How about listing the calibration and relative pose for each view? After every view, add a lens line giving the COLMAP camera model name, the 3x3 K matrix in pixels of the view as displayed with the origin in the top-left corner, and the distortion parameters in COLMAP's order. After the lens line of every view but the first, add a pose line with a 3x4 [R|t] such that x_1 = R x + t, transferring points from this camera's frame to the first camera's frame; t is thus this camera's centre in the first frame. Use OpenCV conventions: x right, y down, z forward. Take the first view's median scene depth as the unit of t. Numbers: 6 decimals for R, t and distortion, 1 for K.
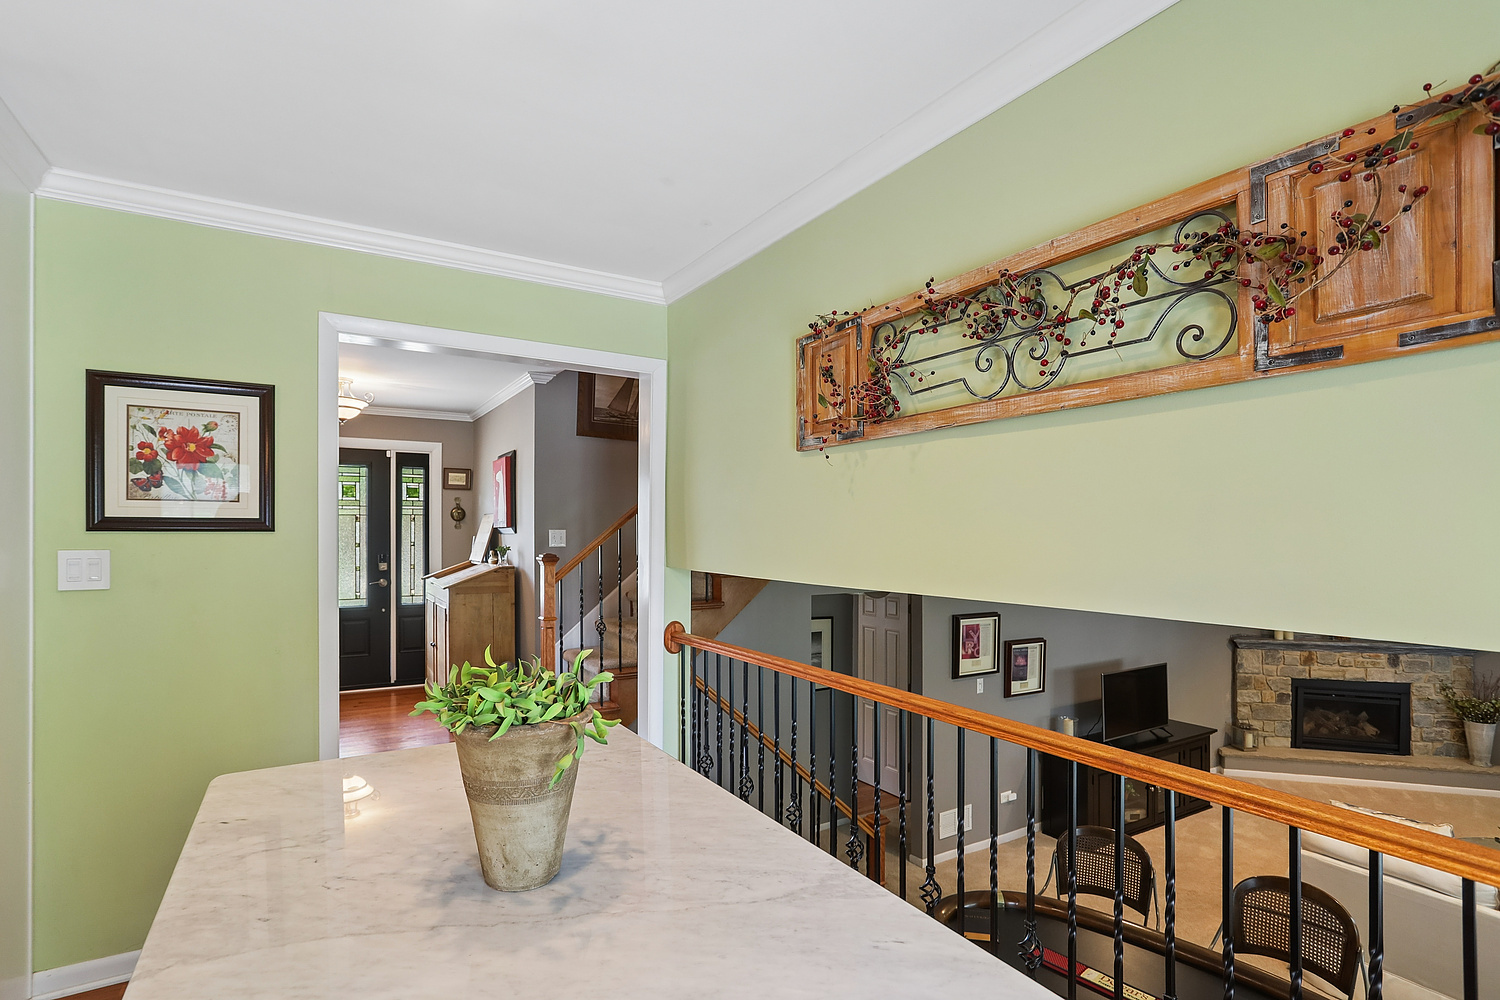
lens RADIAL K [[722.7, 0, 743.4], [0, 722.7, 521.9], [0, 0, 1]] dist [-0.004170, -0.000627]
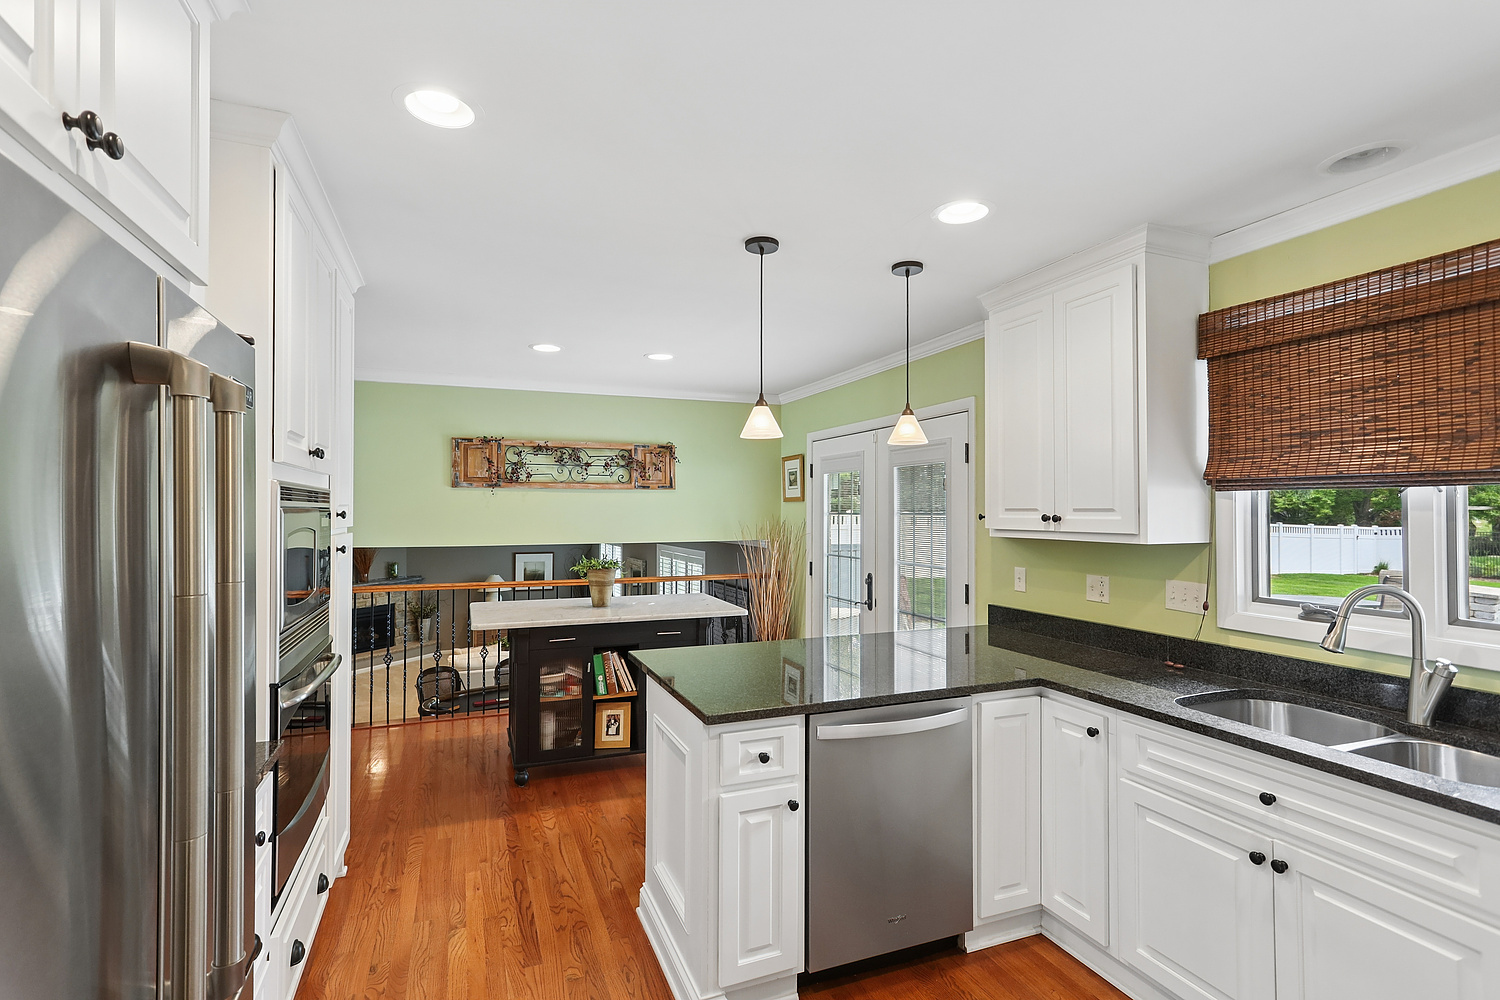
lens RADIAL K [[679.6, 0, 734.1], [0, 679.6, 505.6], [0, 0, 1]] dist [0.000510, 0.000064]
pose [[0.163962, 0.001263, 0.986466, -1.896019], [-0.008319, 0.999965, 0.000102, -0.053021], [-0.986432, -0.008223, 0.163967, -0.198972]]
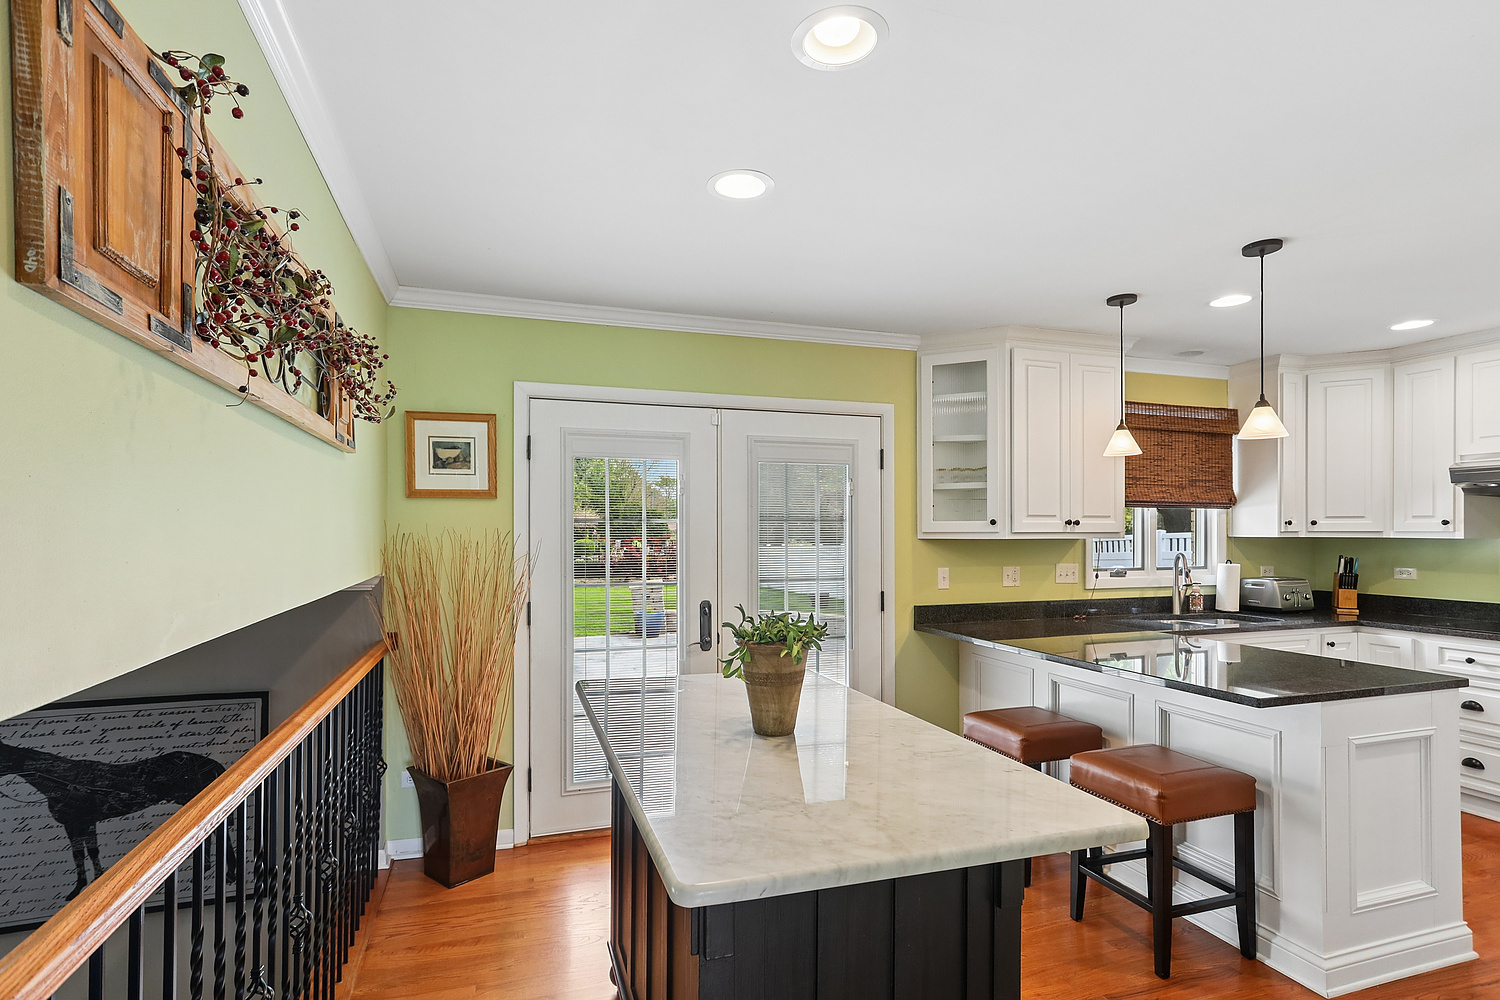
lens RADIAL K [[735.1, 0, 730.0], [0, 735.1, 532.8], [0, 0, 1]] dist [0.001006, 0.000630]
pose [[-0.973287, -0.004923, 0.229538, -0.280330], [-0.007040, 0.999940, -0.008406, 0.007521], [-0.229483, -0.009798, -0.973263, 1.271573]]
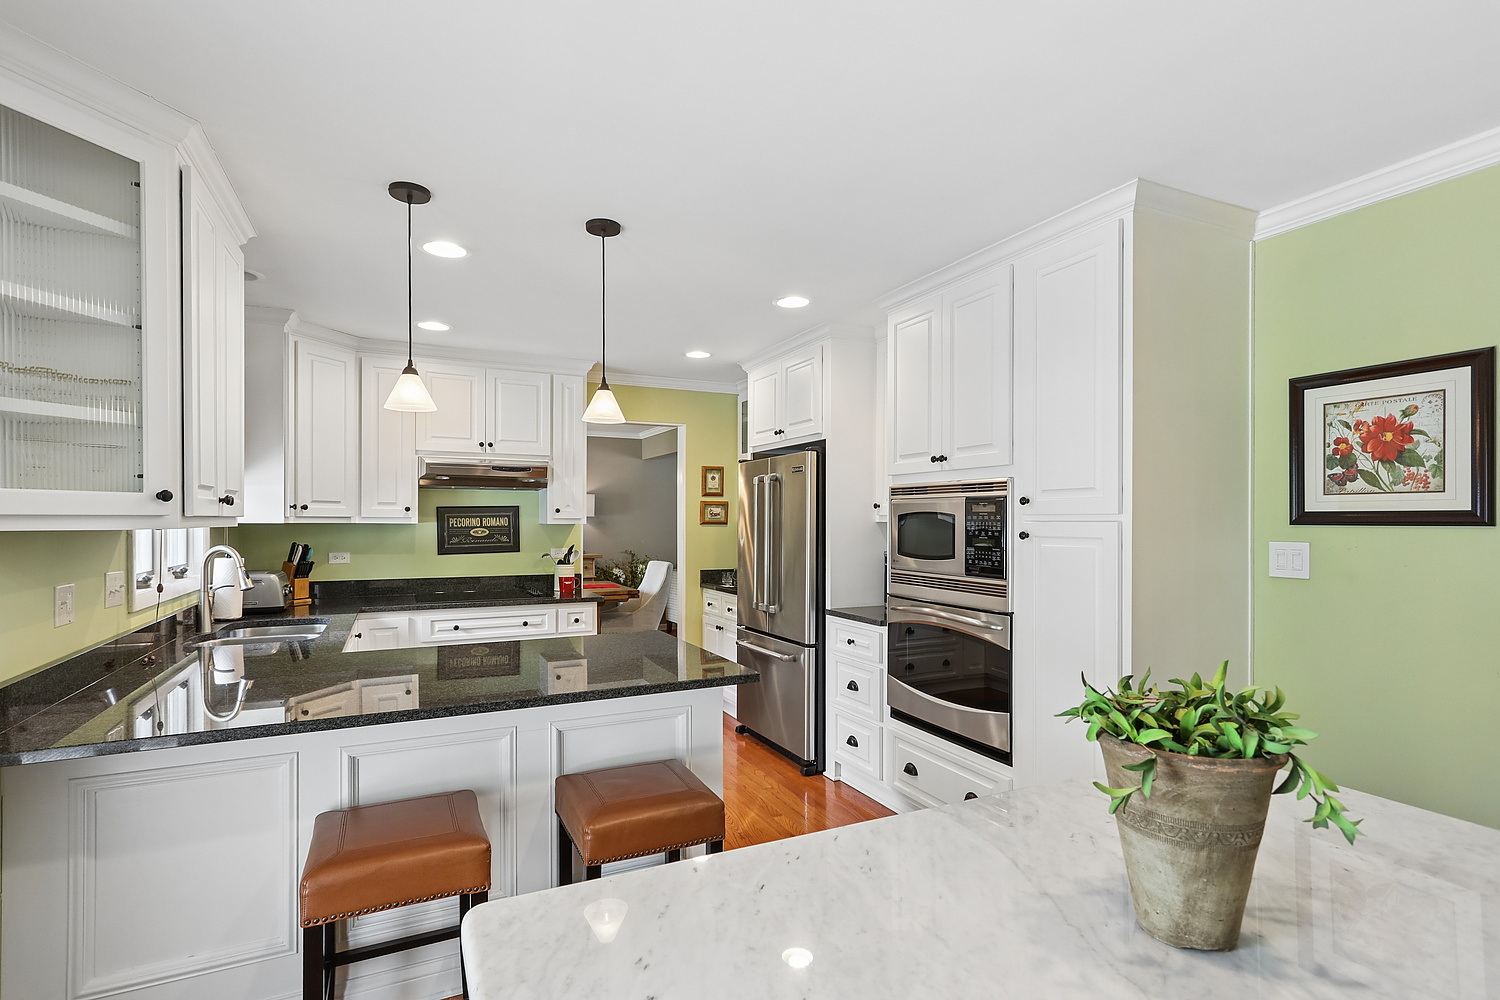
lens RADIAL K [[722.7, 0, 743.4], [0, 722.7, 521.9], [0, 0, 1]] dist [-0.004170, -0.000627]
pose [[-0.096735, -0.002469, -0.995307, 0.265797], [0.009041, 0.999953, -0.003359, 0.004123], [0.995269, -0.009324, -0.096708, 0.258976]]
